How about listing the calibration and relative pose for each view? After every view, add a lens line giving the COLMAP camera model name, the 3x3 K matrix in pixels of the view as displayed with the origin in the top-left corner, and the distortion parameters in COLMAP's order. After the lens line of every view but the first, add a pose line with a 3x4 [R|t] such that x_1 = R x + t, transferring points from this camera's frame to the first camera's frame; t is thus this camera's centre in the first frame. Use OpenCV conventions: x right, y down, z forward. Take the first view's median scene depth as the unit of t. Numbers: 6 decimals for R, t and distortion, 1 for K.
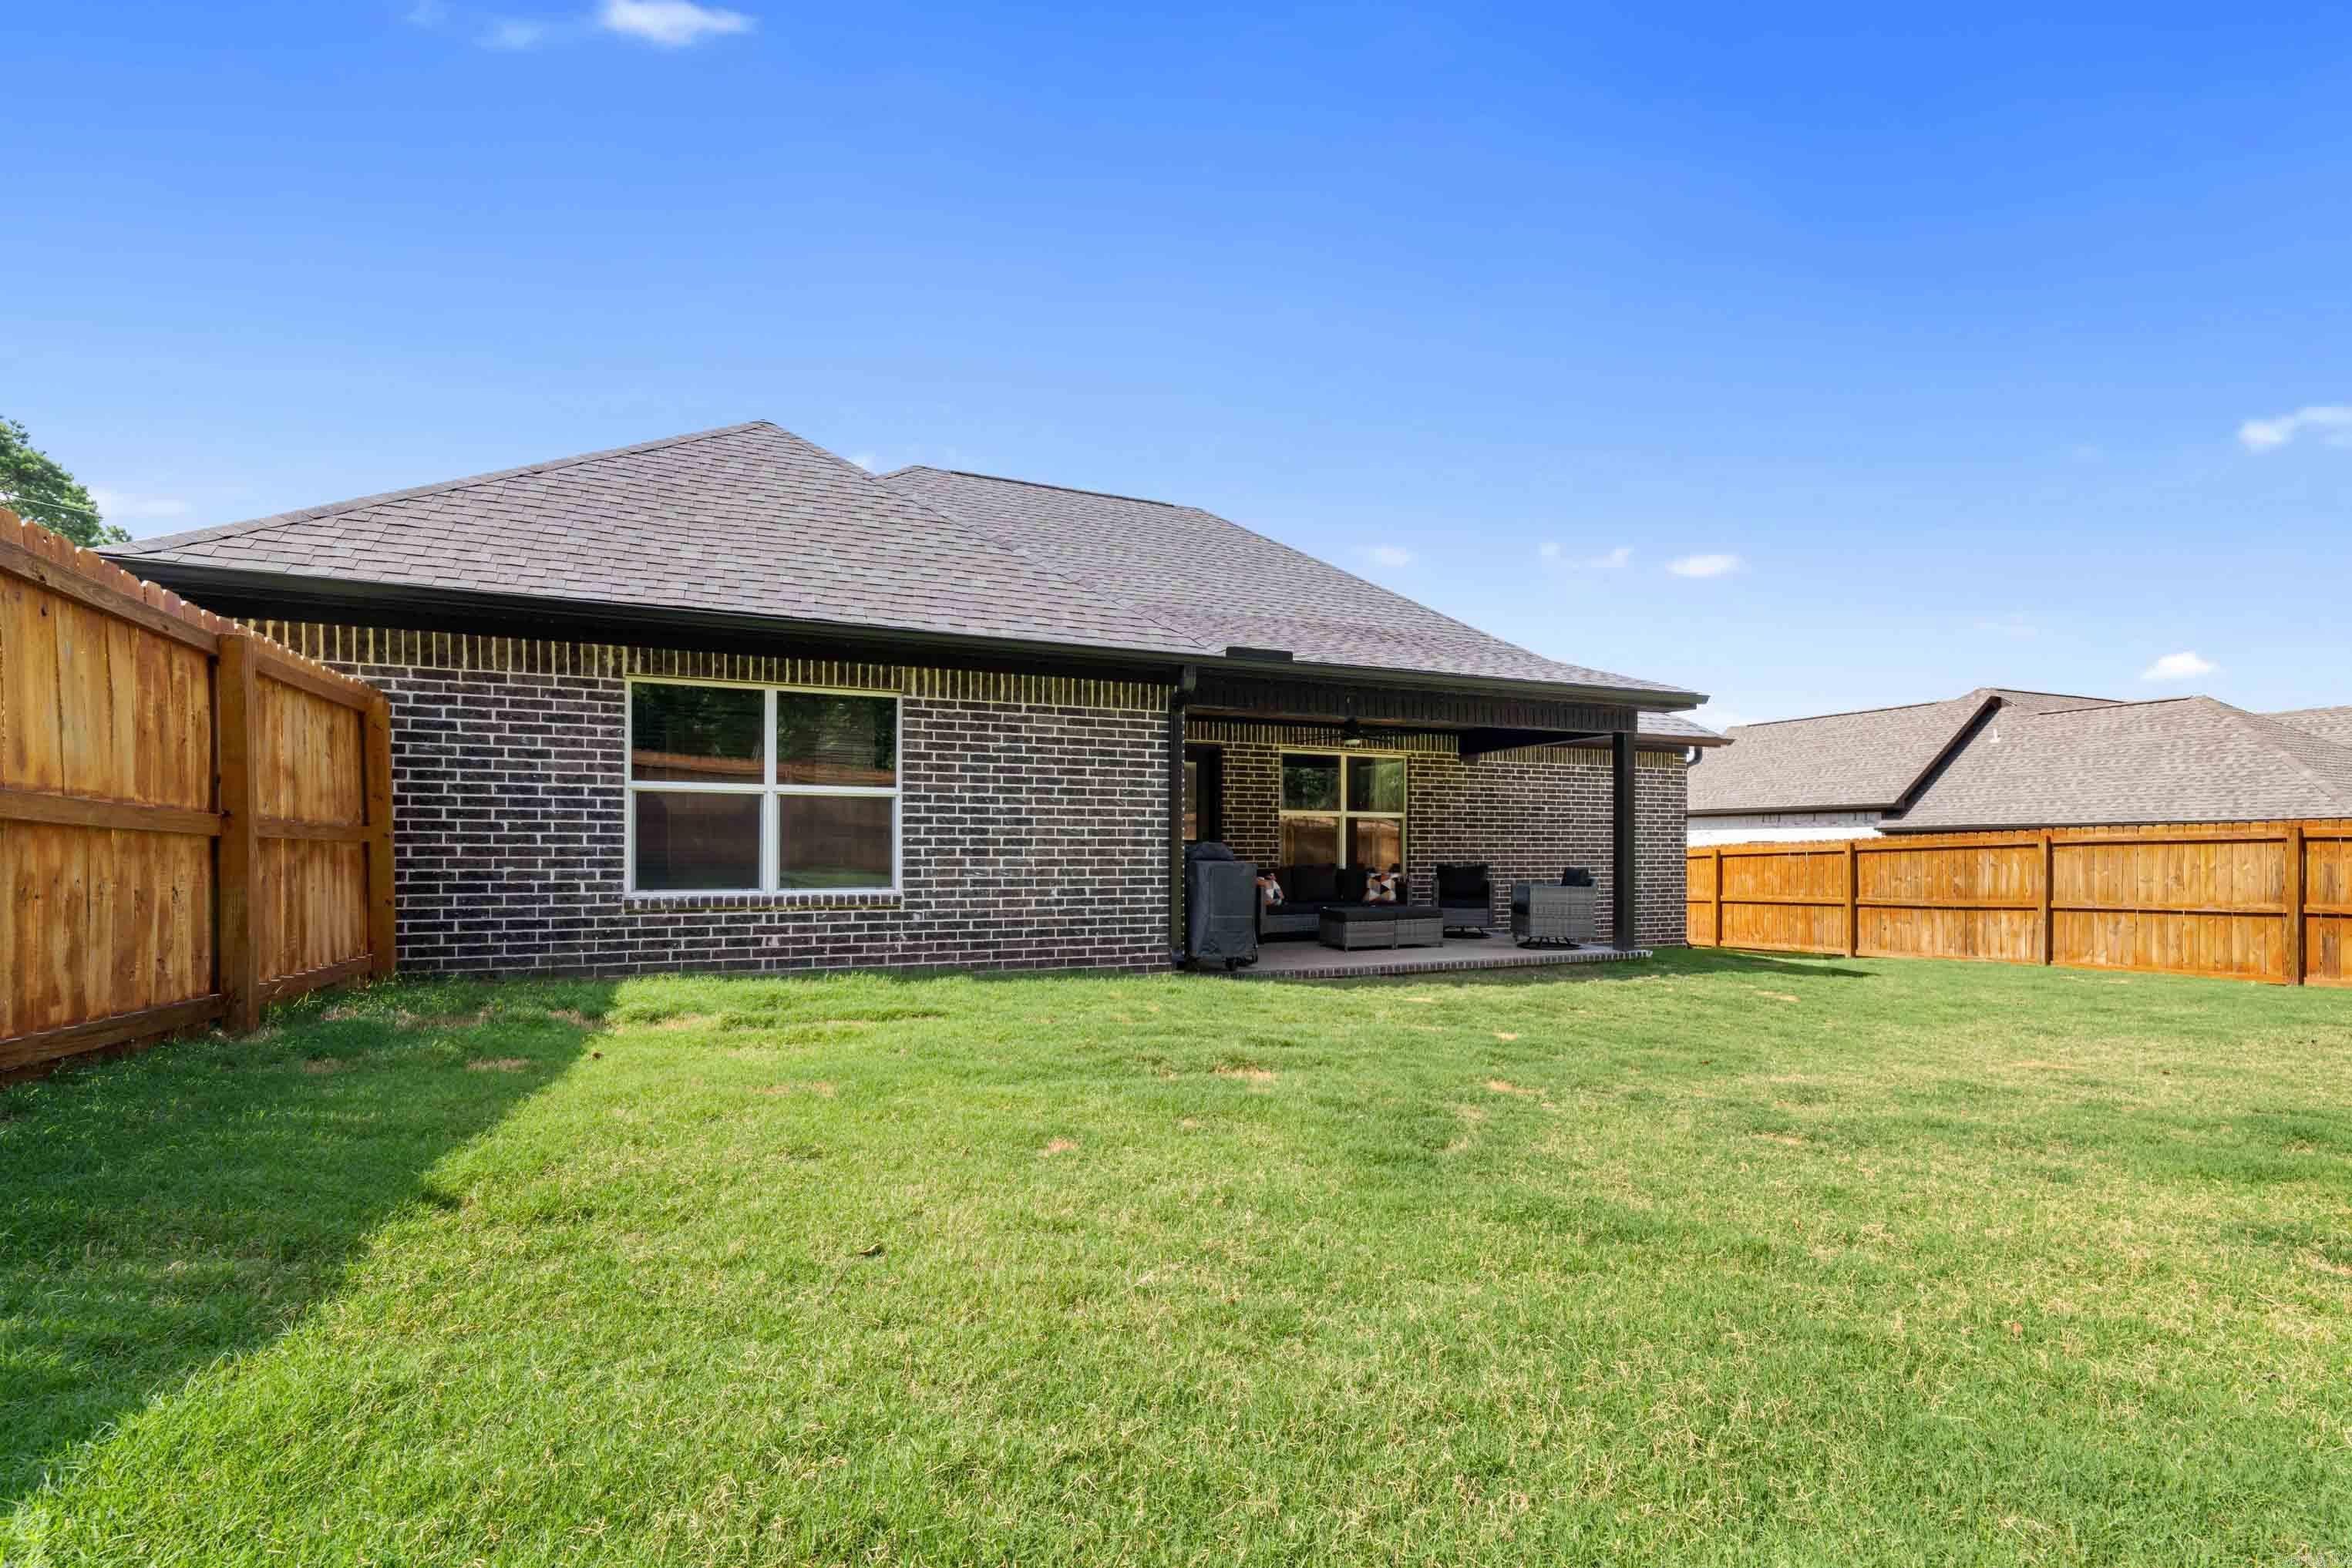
lens RADIAL K [[1013.9, 0, 1182.2], [0, 1013.9, 861.8], [0, 0, 1]] dist [0.000764, 0.000165]
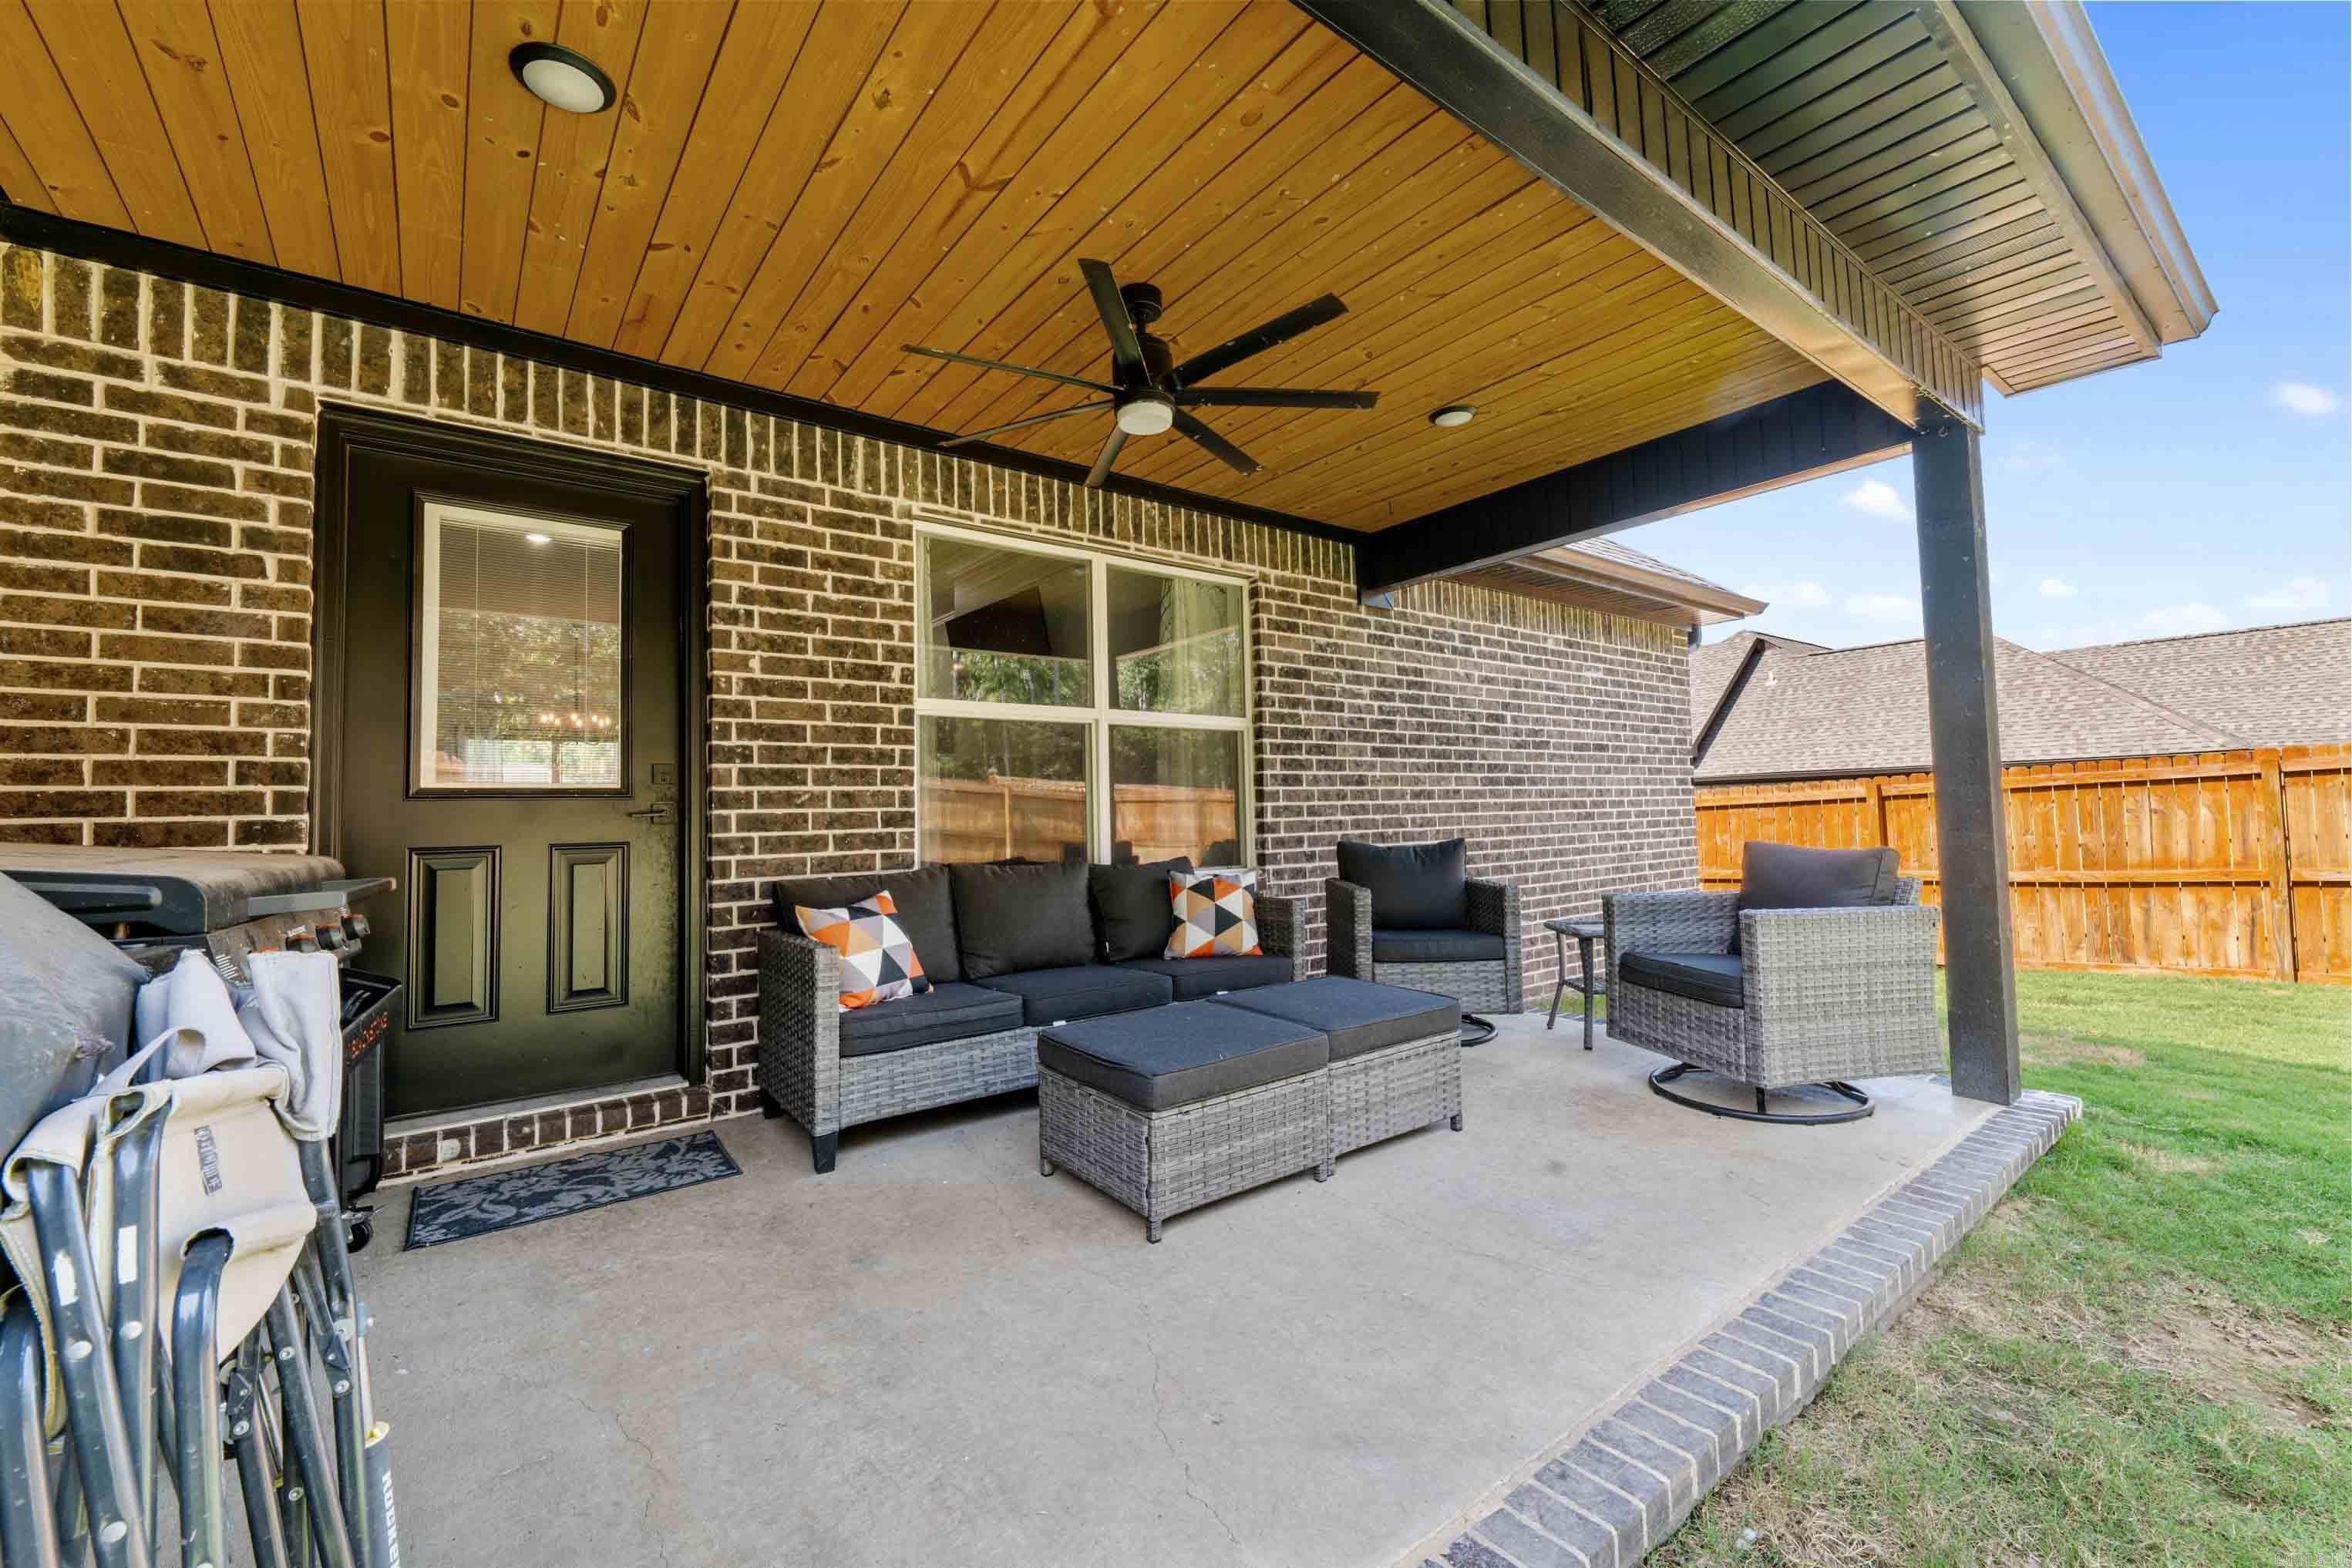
lens RADIAL K [[963.9, 0, 1176.0], [0, 963.9, 784.0], [0, 0, 1]] dist [0.002280, 0.000236]
pose [[0.967032, -0.016045, 0.254150, 0.143440], [0.028356, 0.998591, -0.044850, -0.007888], [-0.253072, 0.050578, 0.966124, 0.986929]]
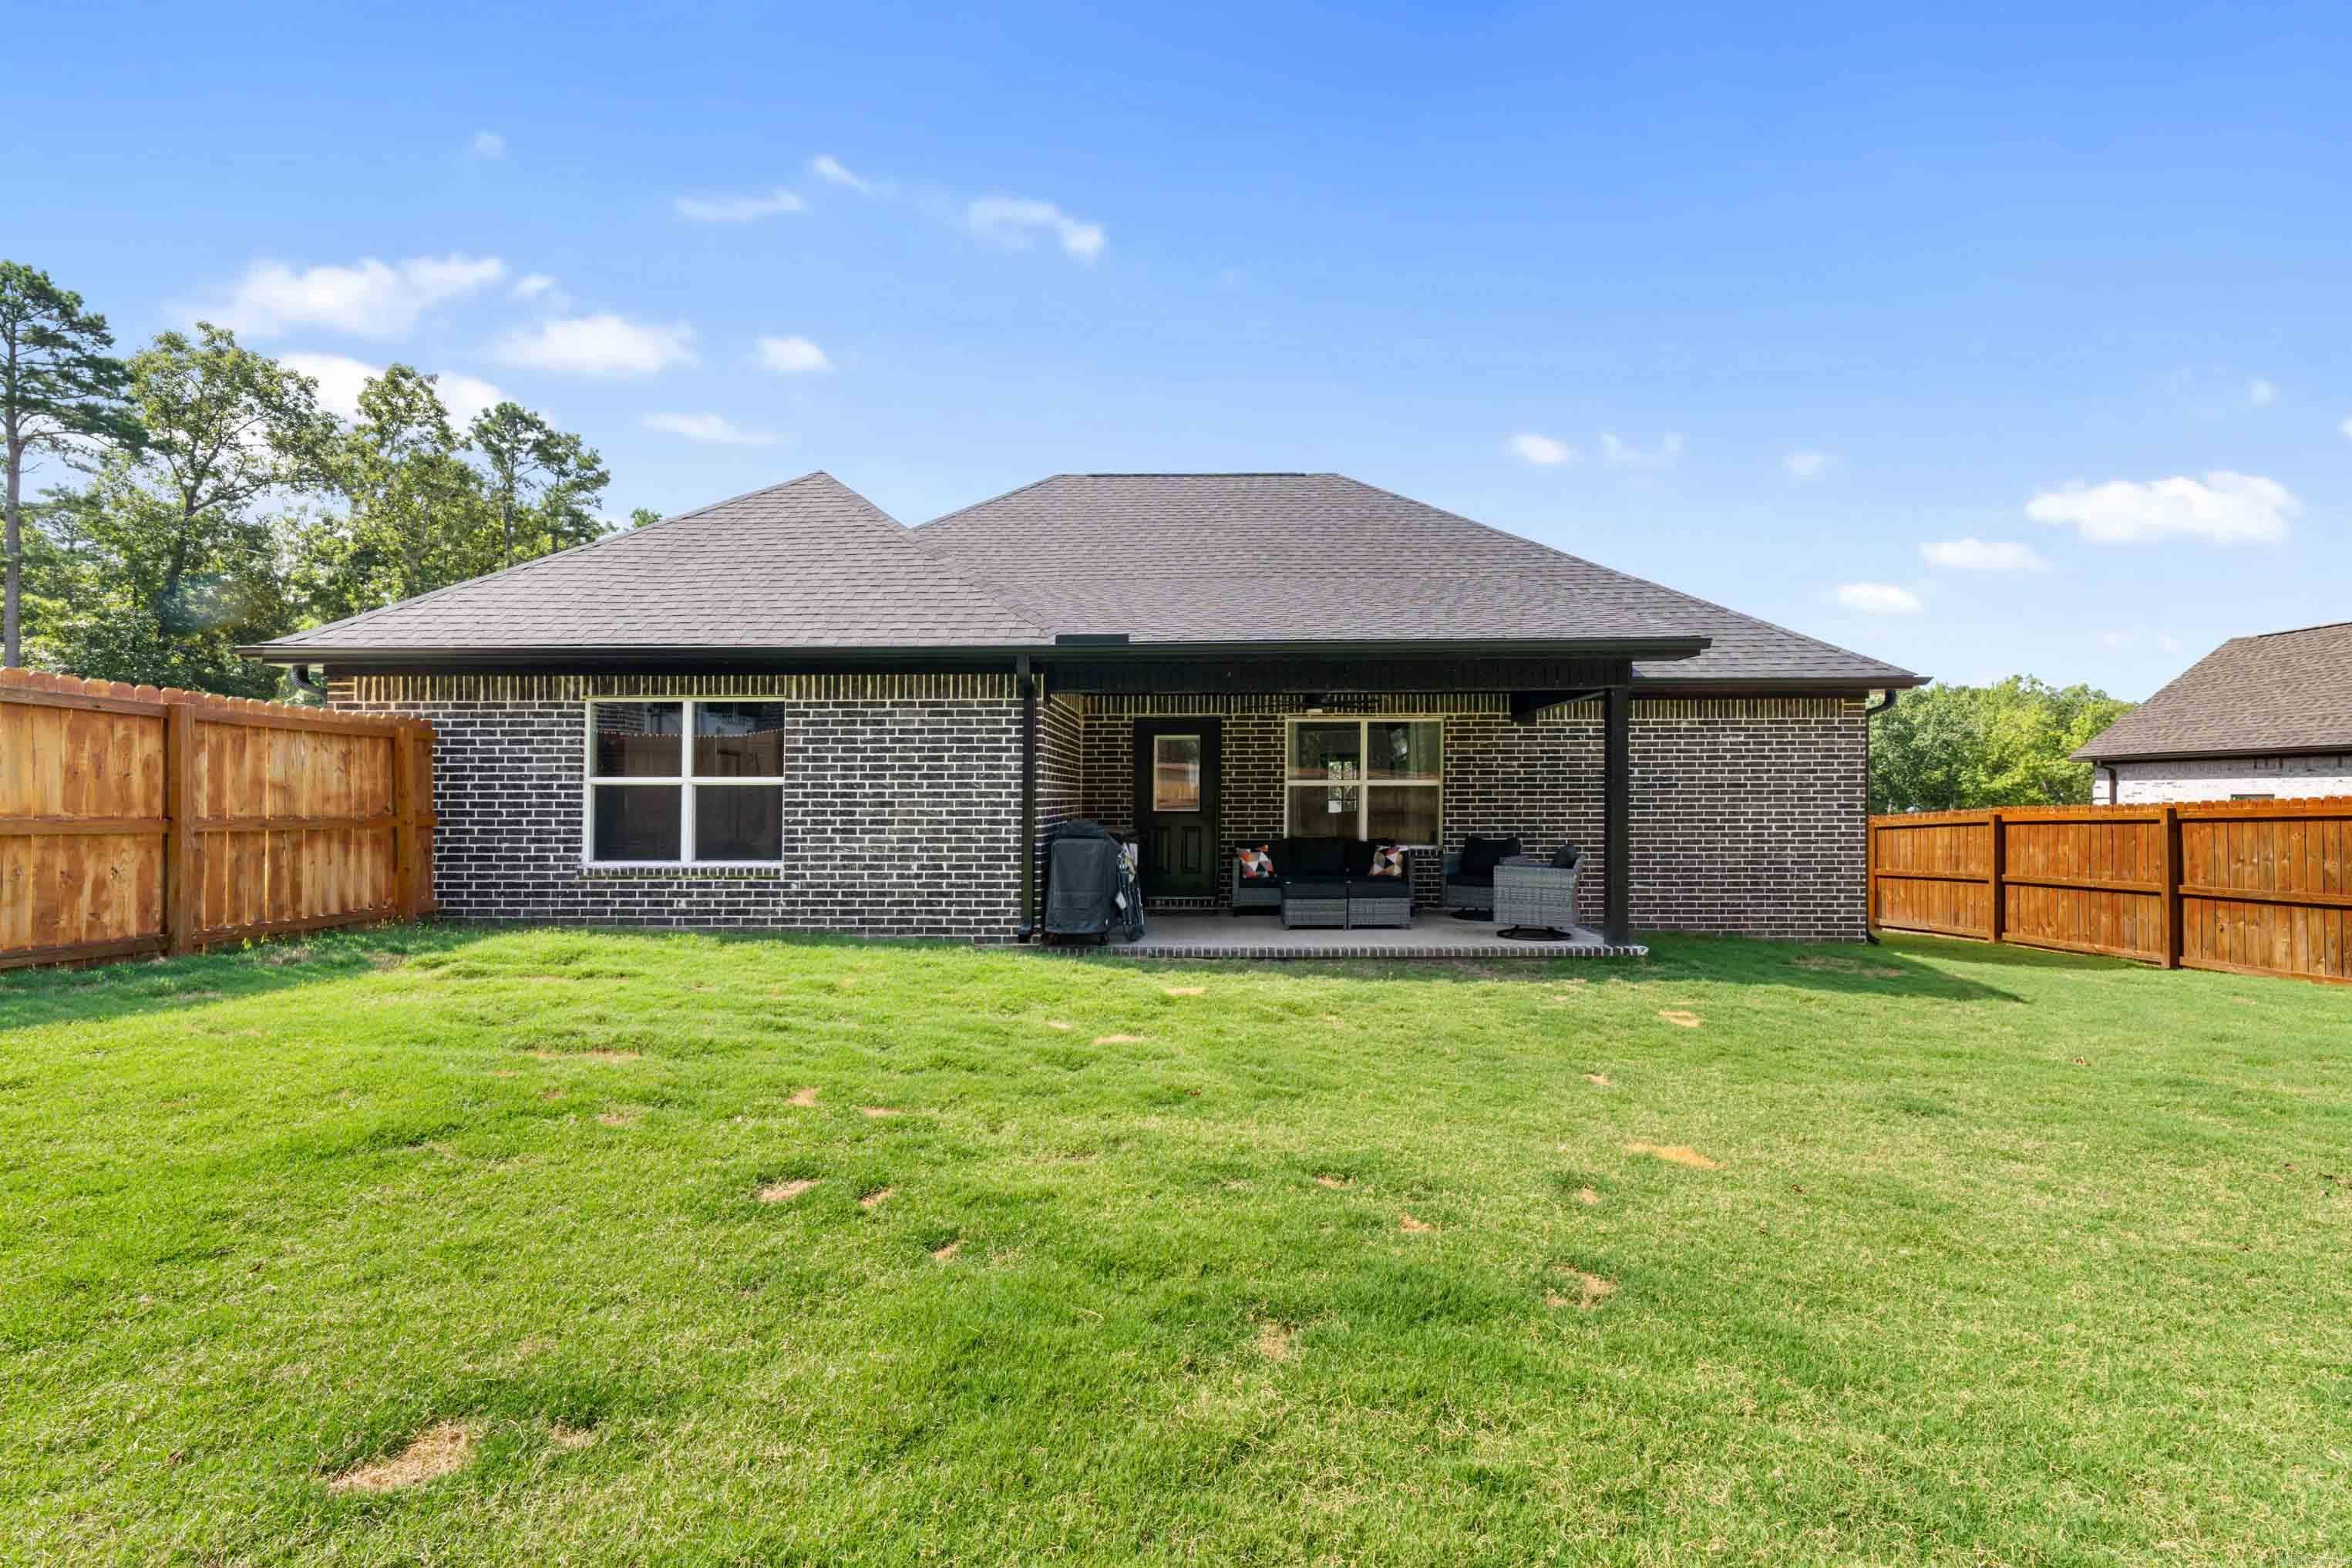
lens RADIAL K [[991.6, 0, 1176.0], [0, 991.6, 784.0], [0, 0, 1]] dist [0.002743, 0.000099]
pose [[0.911531, -0.010102, -0.411106, 0.577594], [-0.000359, 0.999678, -0.025359, -0.033229], [0.411230, 0.023263, 0.911235, 0.120400]]
